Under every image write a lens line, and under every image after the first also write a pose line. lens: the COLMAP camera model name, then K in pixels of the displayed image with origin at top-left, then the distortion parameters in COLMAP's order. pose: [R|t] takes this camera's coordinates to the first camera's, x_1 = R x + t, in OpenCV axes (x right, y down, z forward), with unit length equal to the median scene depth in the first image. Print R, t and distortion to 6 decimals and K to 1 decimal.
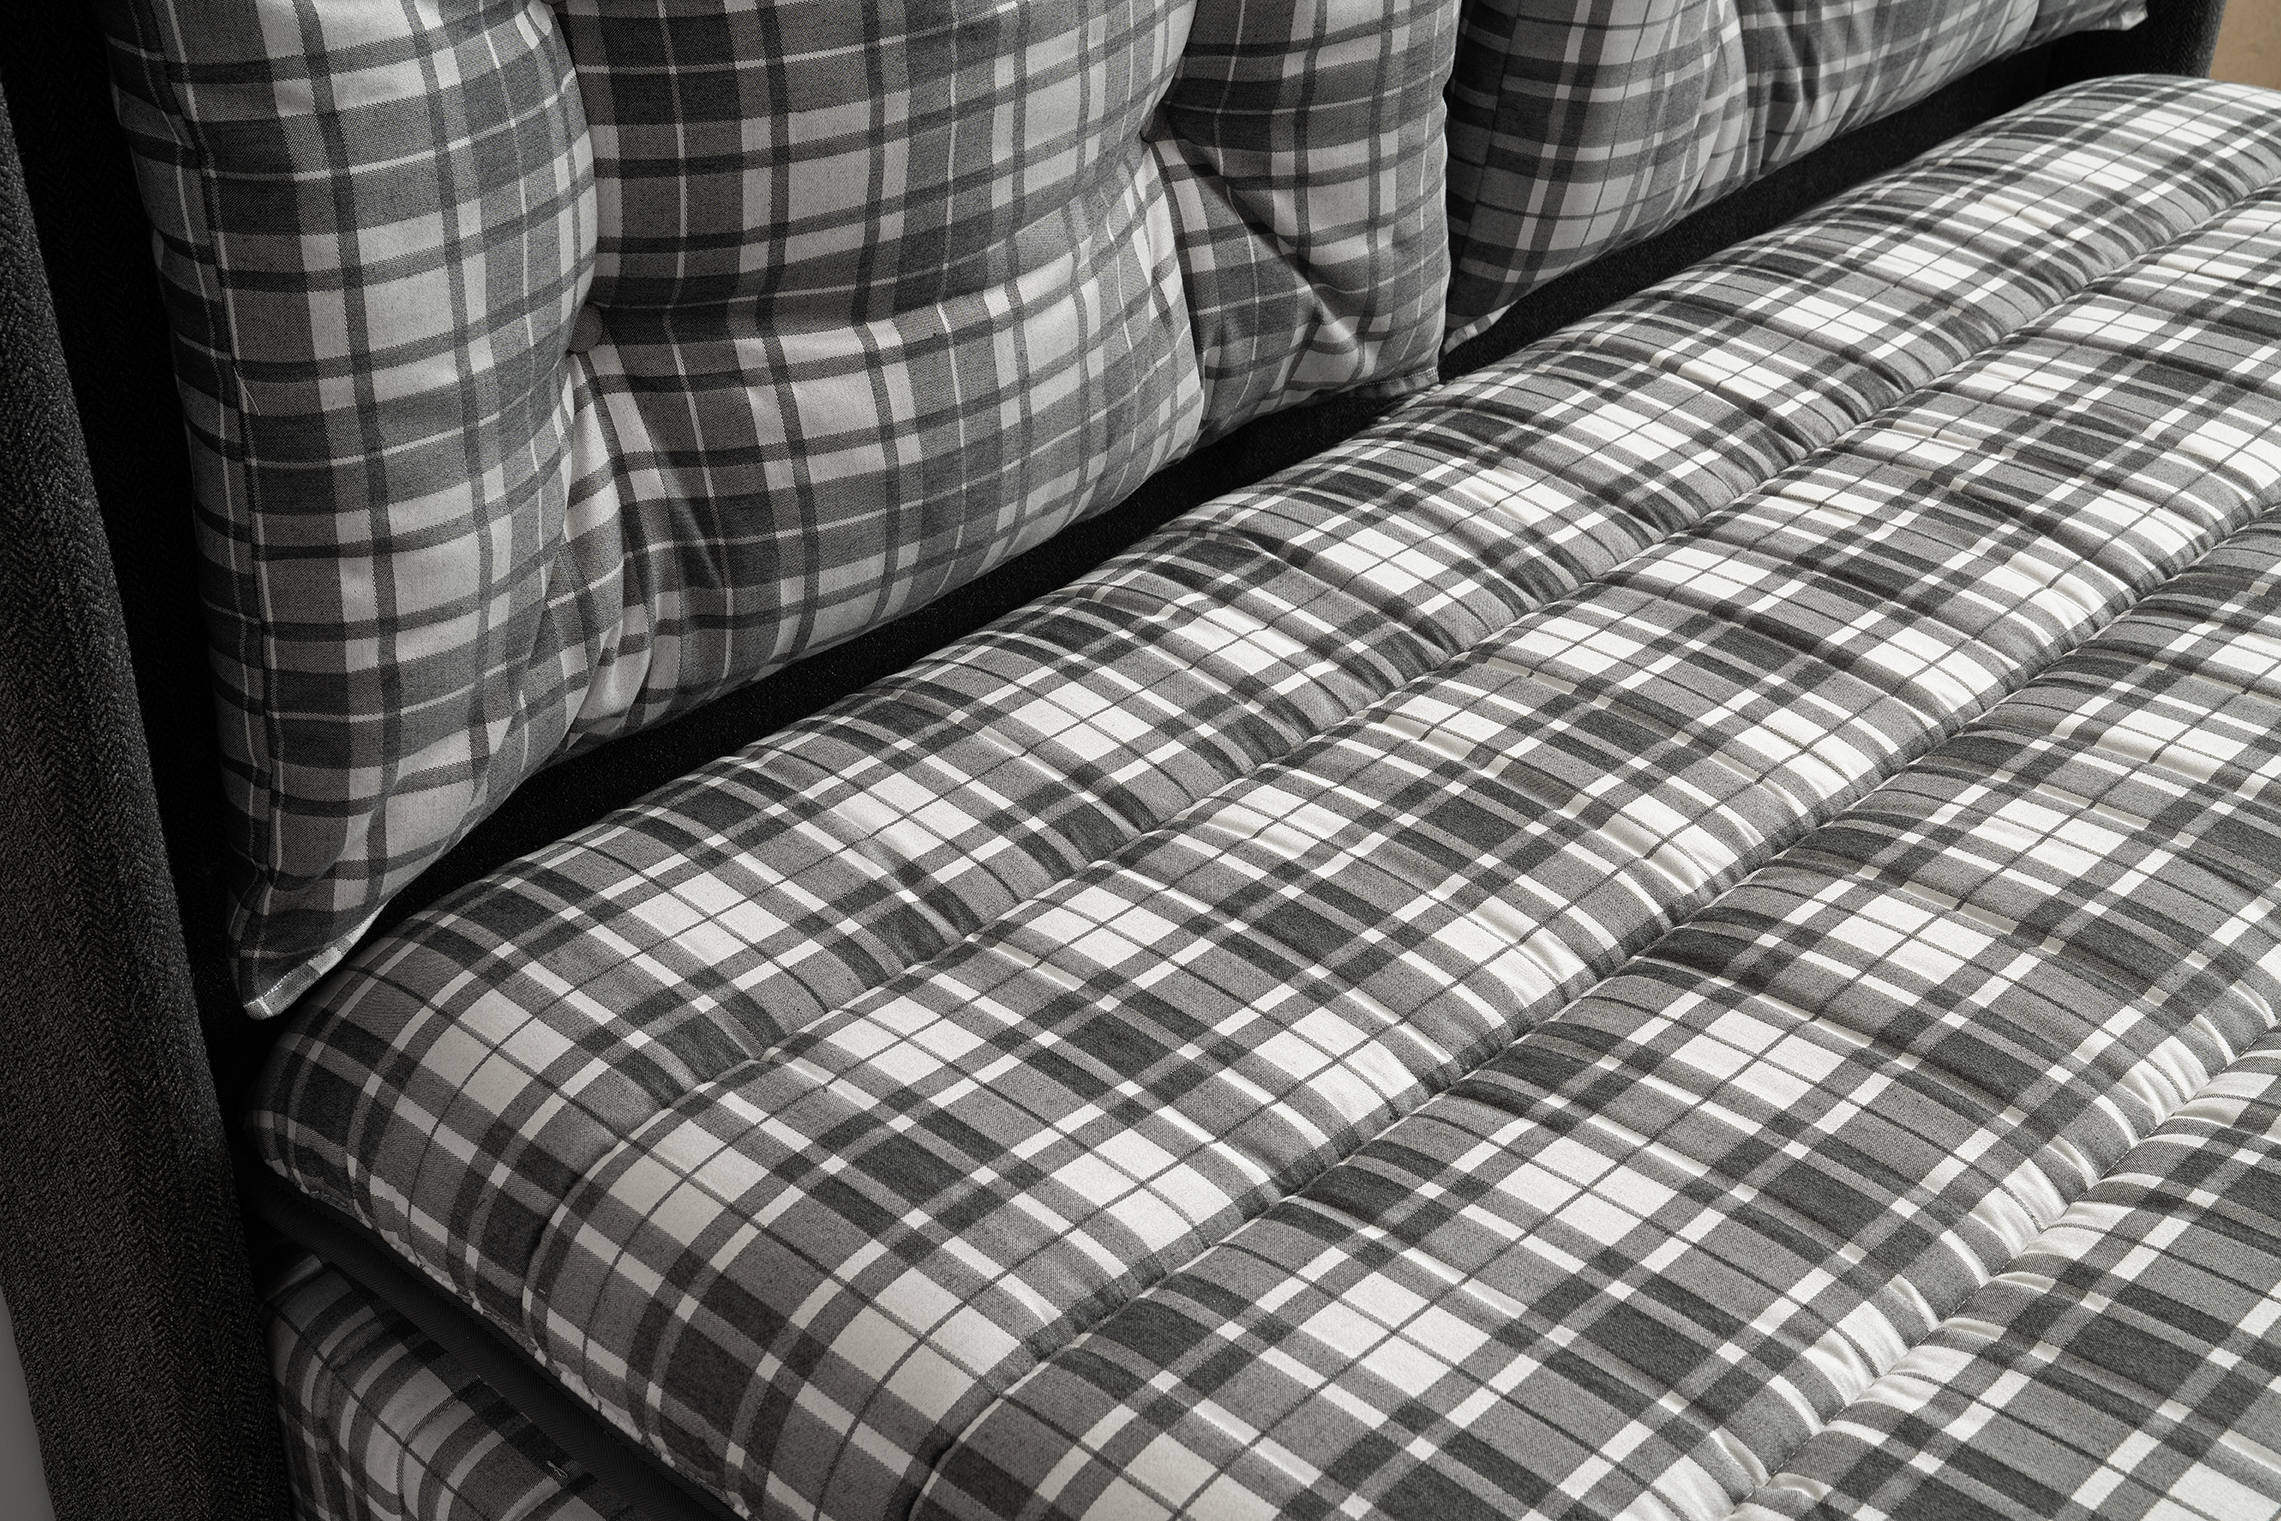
lens RADIAL K [[2921.1, 0, 1127.9], [0, 2921.1, 761.9], [0, 0, 1]] dist [0.091182, 0.242350]
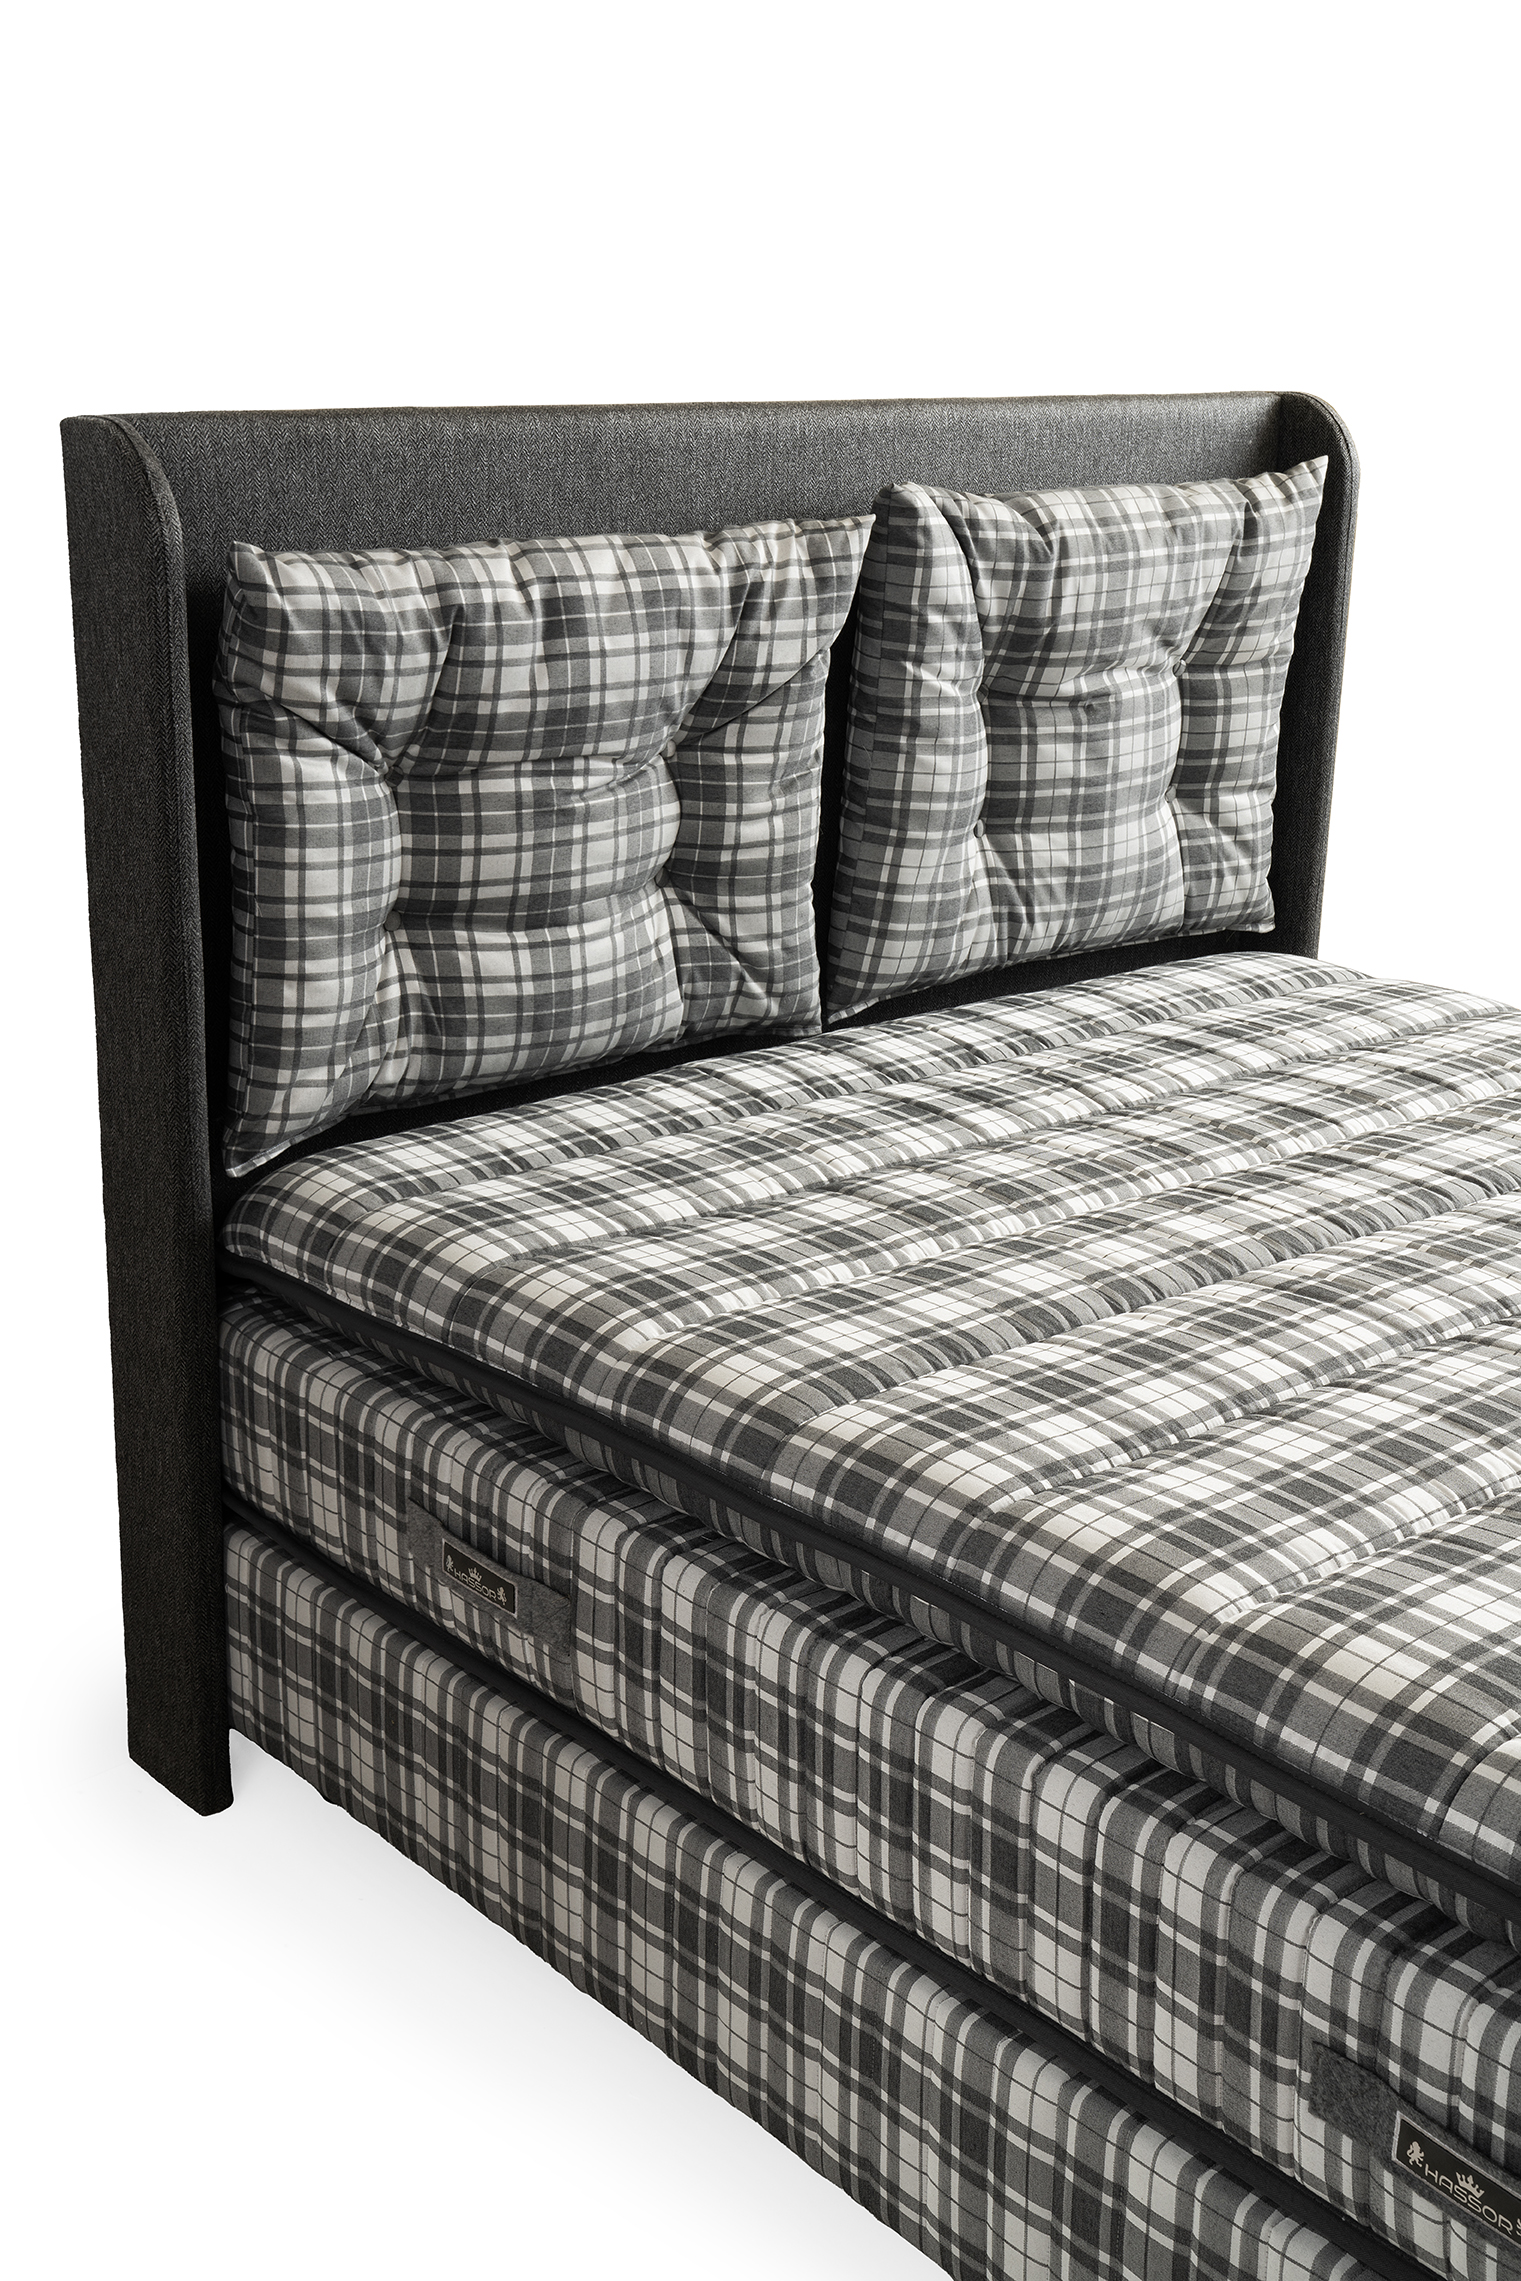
lens RADIAL K [[2709.6, 0, 760.5], [0, 2709.6, 1140.5], [0, 0, 1]] dist [0.067395, 0.018758]
pose [[0.994836, 0.045877, -0.090538, 0.314749], [-0.066998, 0.966889, -0.246246, 0.537530], [0.076243, 0.251040, 0.964969, -1.046917]]
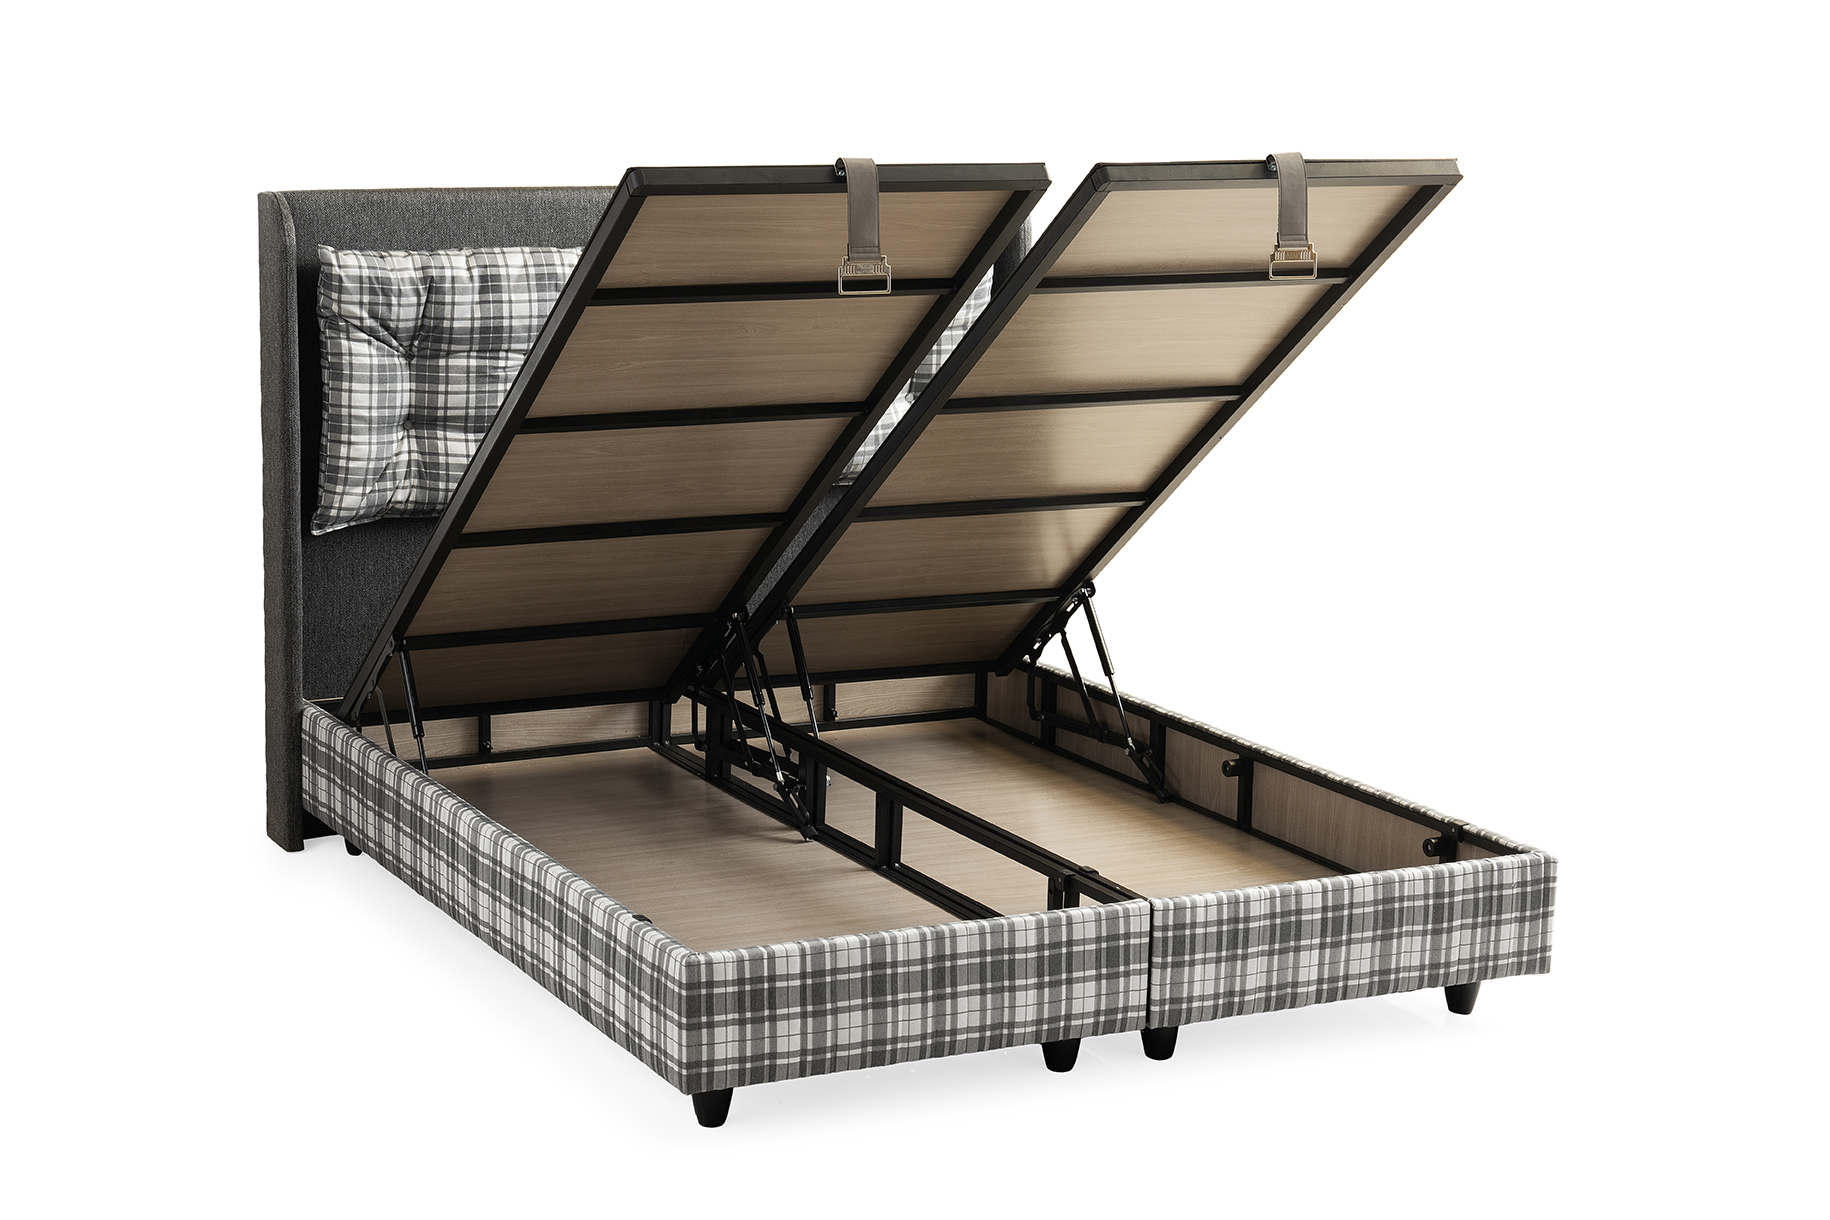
lens RADIAL K [[3513.7, 0, 890.3], [0, 3513.7, 563.8], [0, 0, 1]] dist [0.276695, -0.035559]
pose [[0.933791, 0.069952, -0.350915, 2.649147], [-0.198181, 0.917654, -0.344435, 1.935609], [0.297925, 0.391175, 0.870760, -3.821490]]
